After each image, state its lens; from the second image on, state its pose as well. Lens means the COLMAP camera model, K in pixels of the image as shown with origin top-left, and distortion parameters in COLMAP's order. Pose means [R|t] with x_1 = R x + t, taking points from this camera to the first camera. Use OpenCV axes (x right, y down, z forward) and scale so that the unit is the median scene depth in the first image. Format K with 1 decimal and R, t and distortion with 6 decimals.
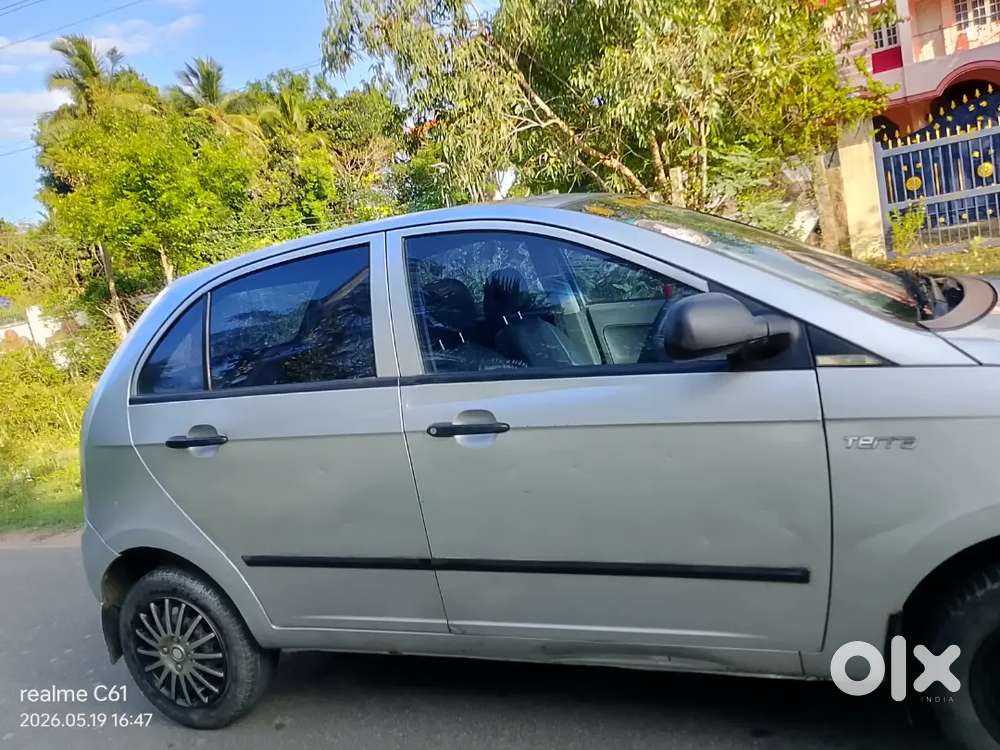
lens RADIAL K [[786.0, 0, 500.0], [0, 786.0, 375.0], [0, 0, 1]] dist [0.076933, -0.094017]
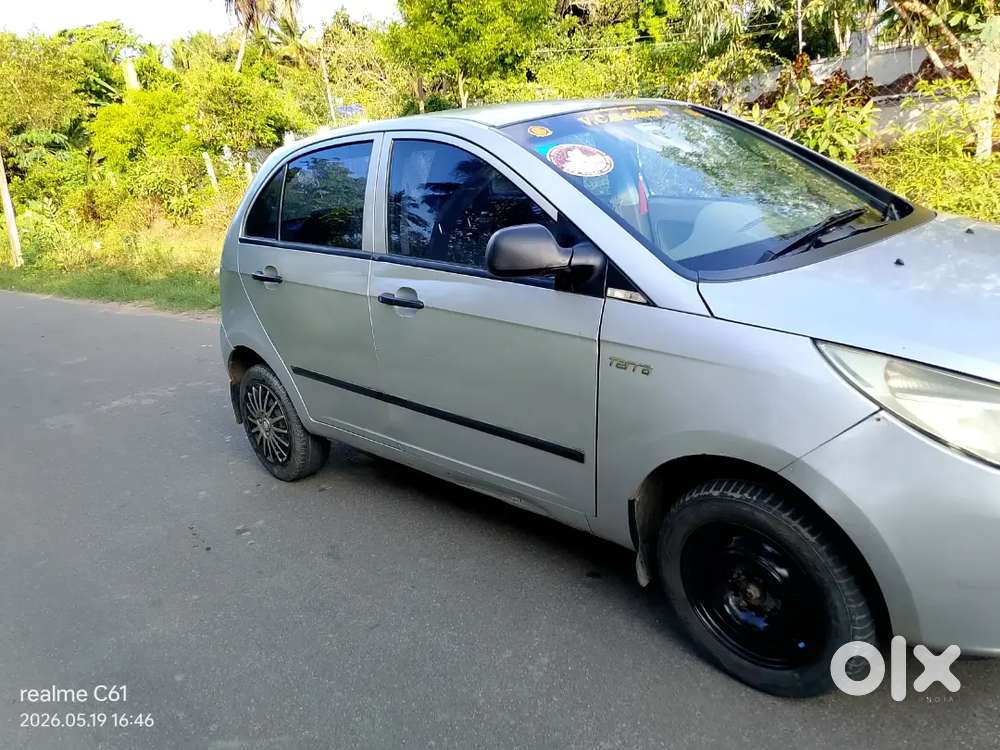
lens RADIAL K [[786.0, 0, 500.0], [0, 786.0, 375.0], [0, 0, 1]] dist [0.076933, -0.094017]
pose [[0.926209, 0.183392, -0.329399, 0.524994], [-0.113916, 0.969011, 0.219183, -0.110299], [0.359388, -0.165486, 0.918398, -0.148148]]
